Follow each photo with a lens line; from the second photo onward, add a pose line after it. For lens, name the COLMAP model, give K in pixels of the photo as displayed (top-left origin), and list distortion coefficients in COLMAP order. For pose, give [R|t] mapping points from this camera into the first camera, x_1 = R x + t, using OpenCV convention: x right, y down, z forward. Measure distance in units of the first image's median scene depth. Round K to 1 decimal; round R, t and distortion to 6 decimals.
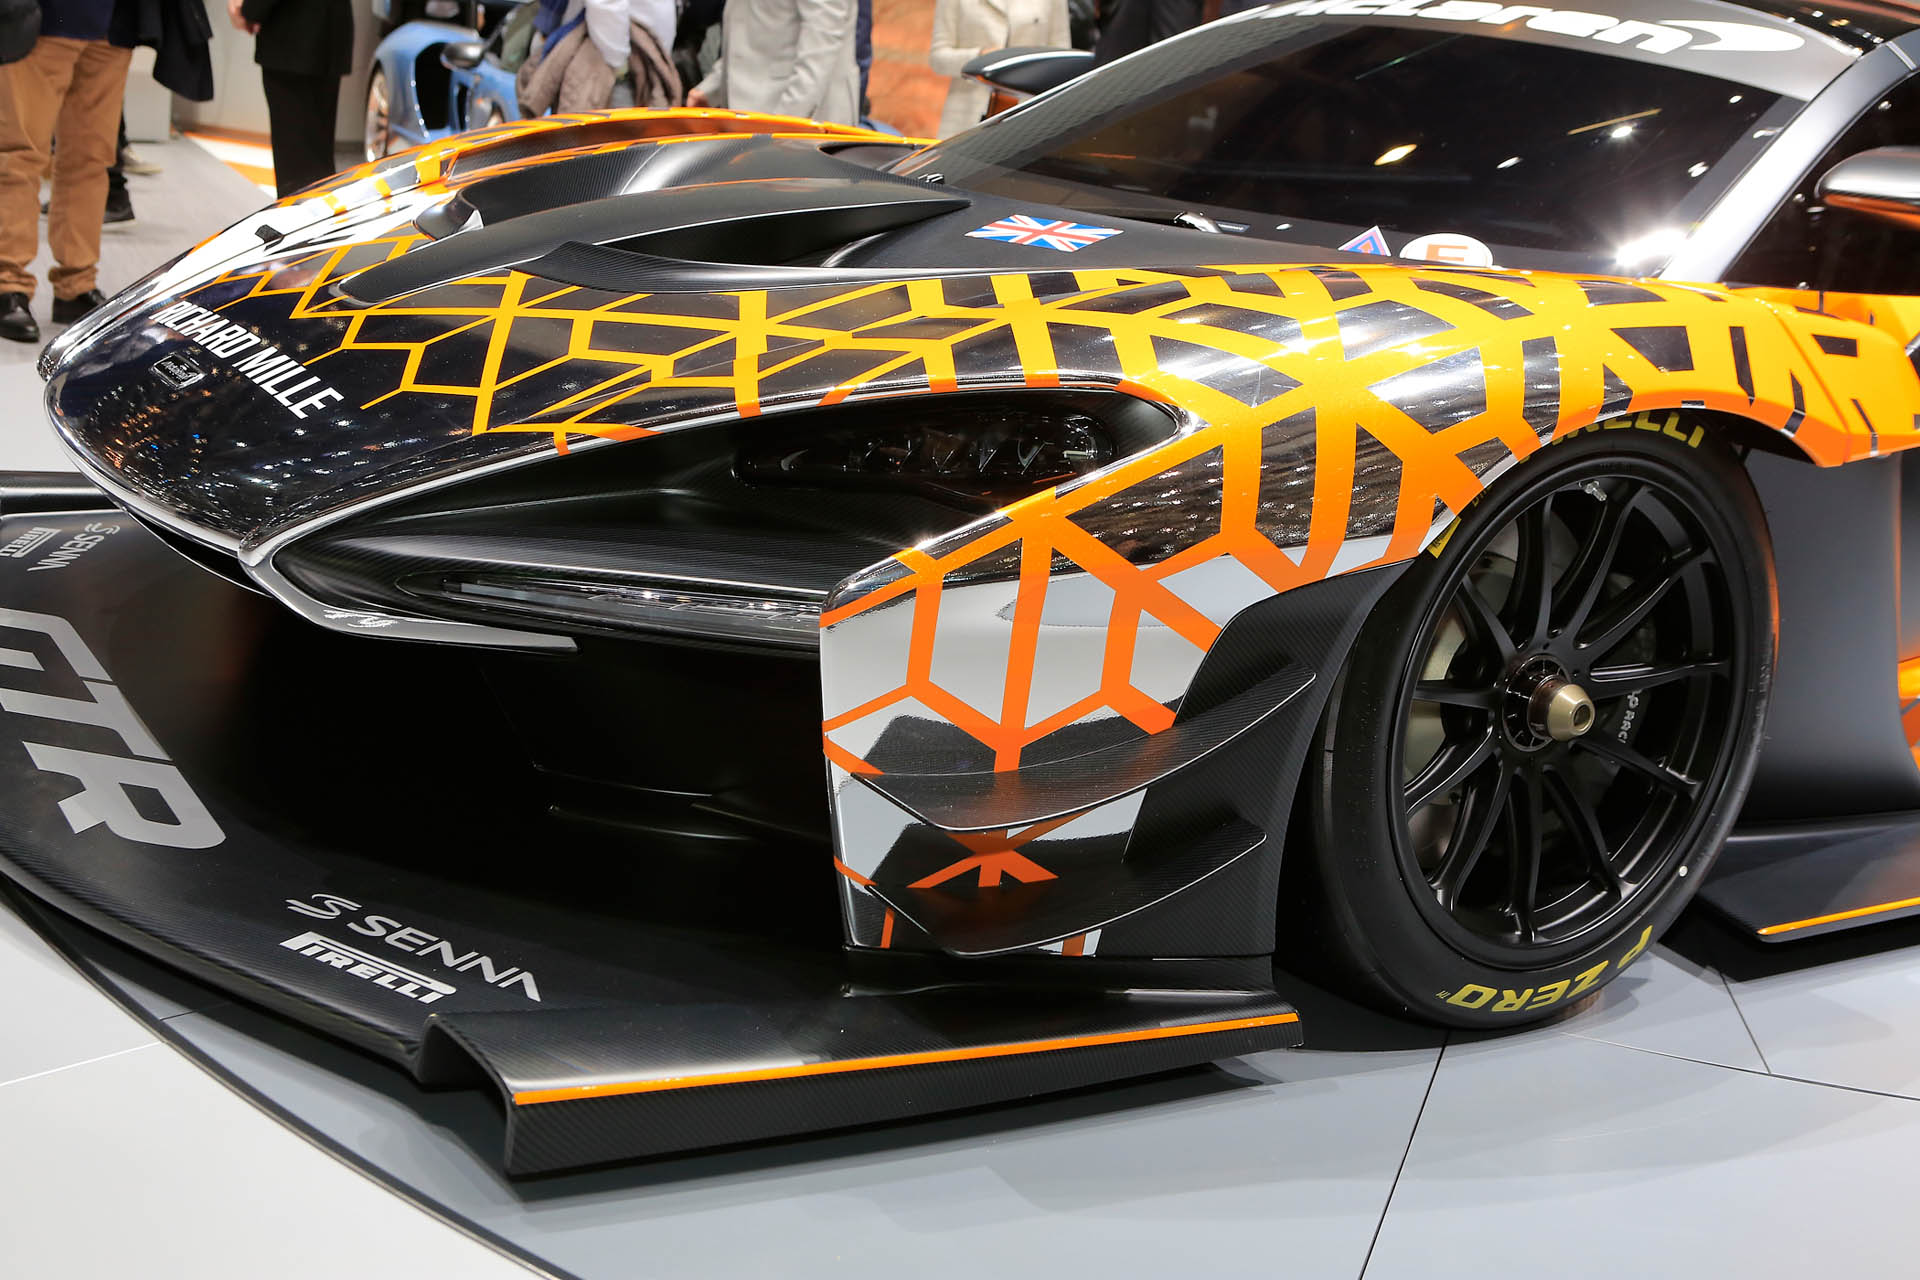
lens RADIAL K [[2153.0, 0, 957.1], [0, 2153.0, 700.4], [0, 0, 1]] dist [0.016352, 0.020783]
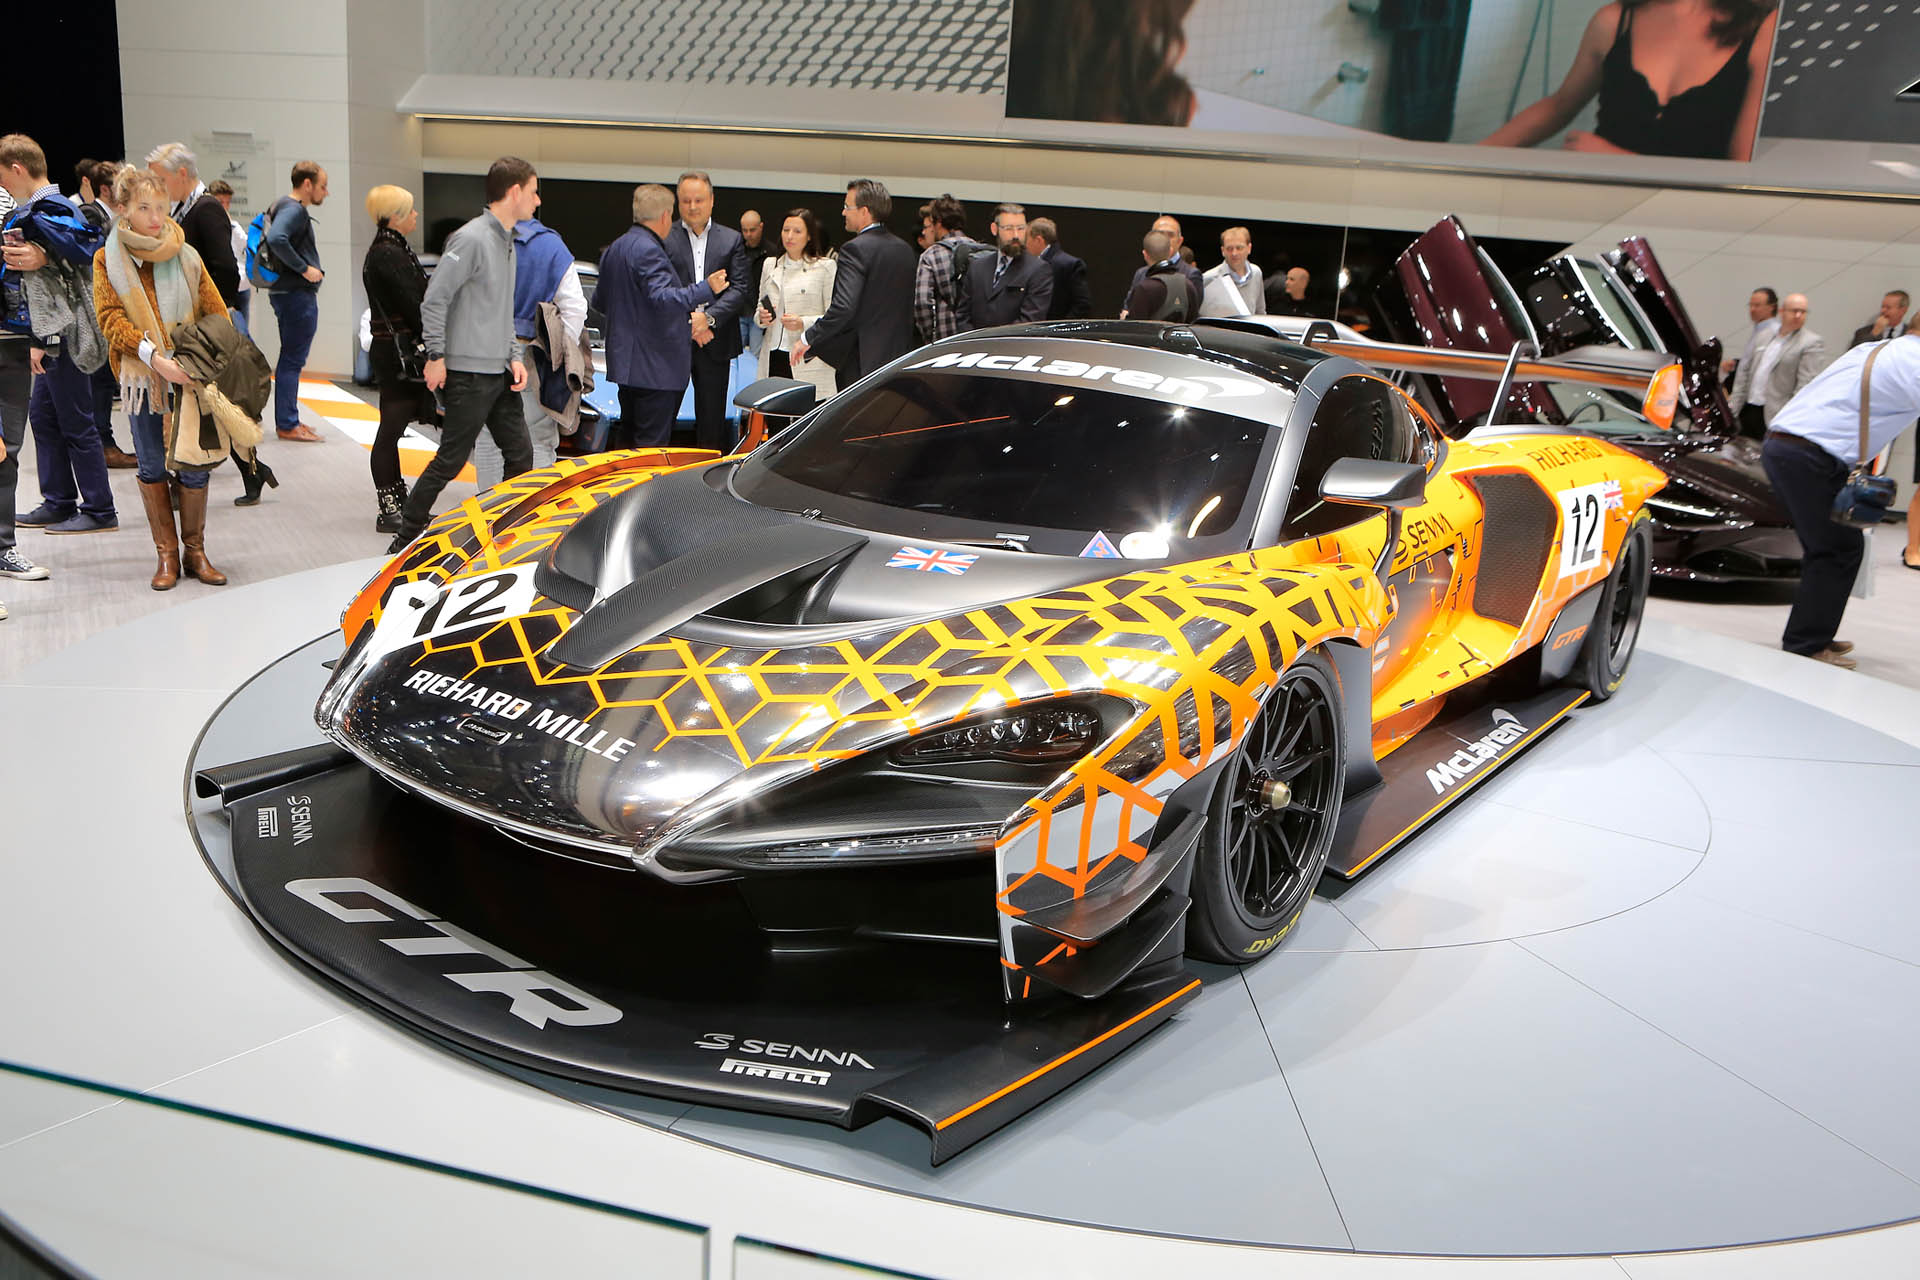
lens RADIAL K [[1574.8, 0, 971.5], [0, 1574.8, 688.8], [0, 0, 1]] dist [-0.052014, 0.093120]
pose [[0.934057, -0.157416, 0.320559, -0.429357], [0.148305, 0.987531, 0.052807, -0.210563], [-0.324875, -0.001785, 0.945755, -0.268408]]
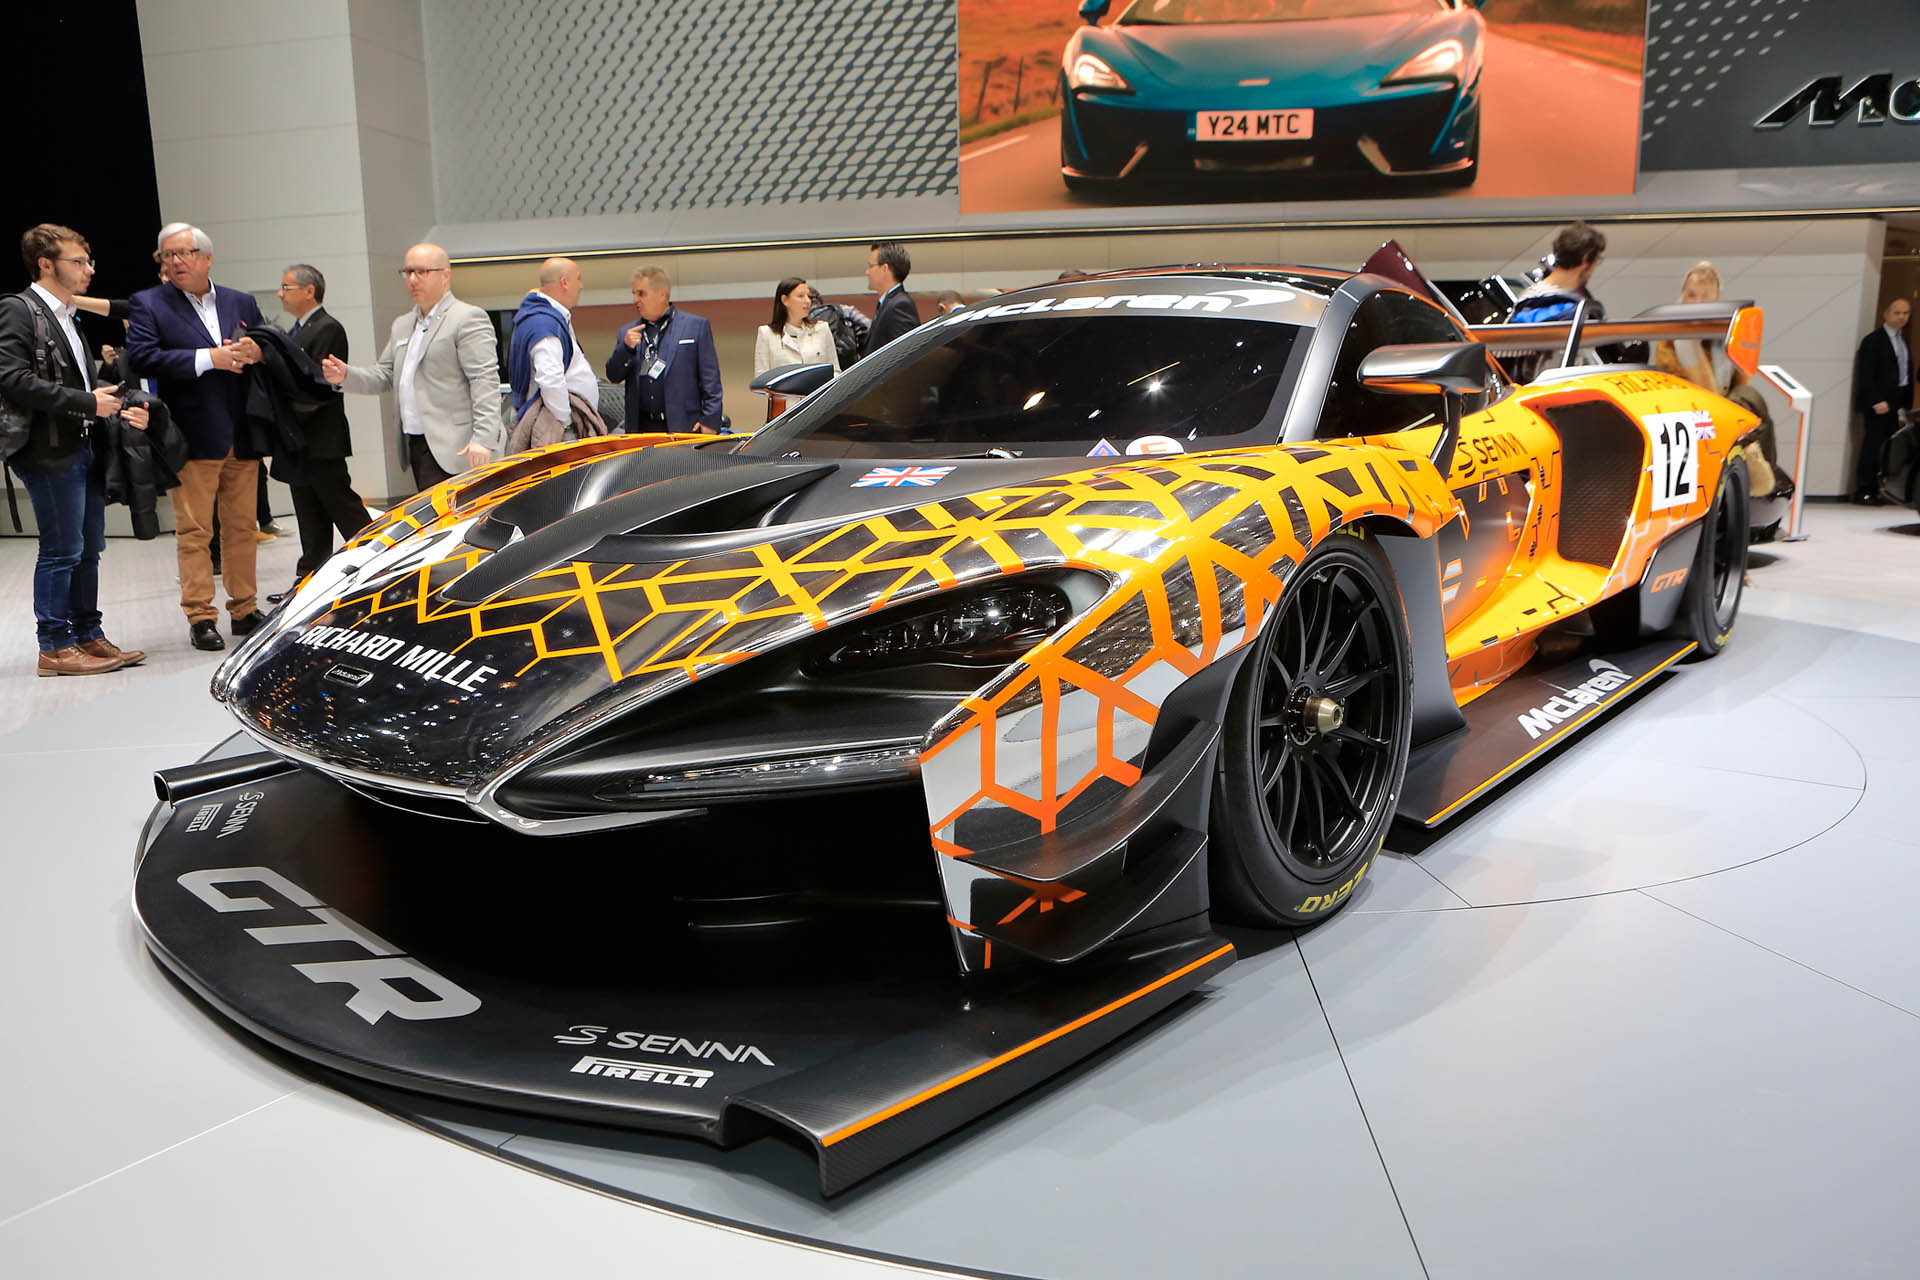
lens RADIAL K [[1332.2, 0, 959.2], [0, 1332.2, 684.7], [0, 0, 1]] dist [-0.042651, 0.003652]
pose [[0.956166, -0.196122, 0.217446, -0.187366], [0.206914, 0.977964, -0.027796, -0.046107], [-0.207203, 0.071570, 0.975676, 0.099885]]
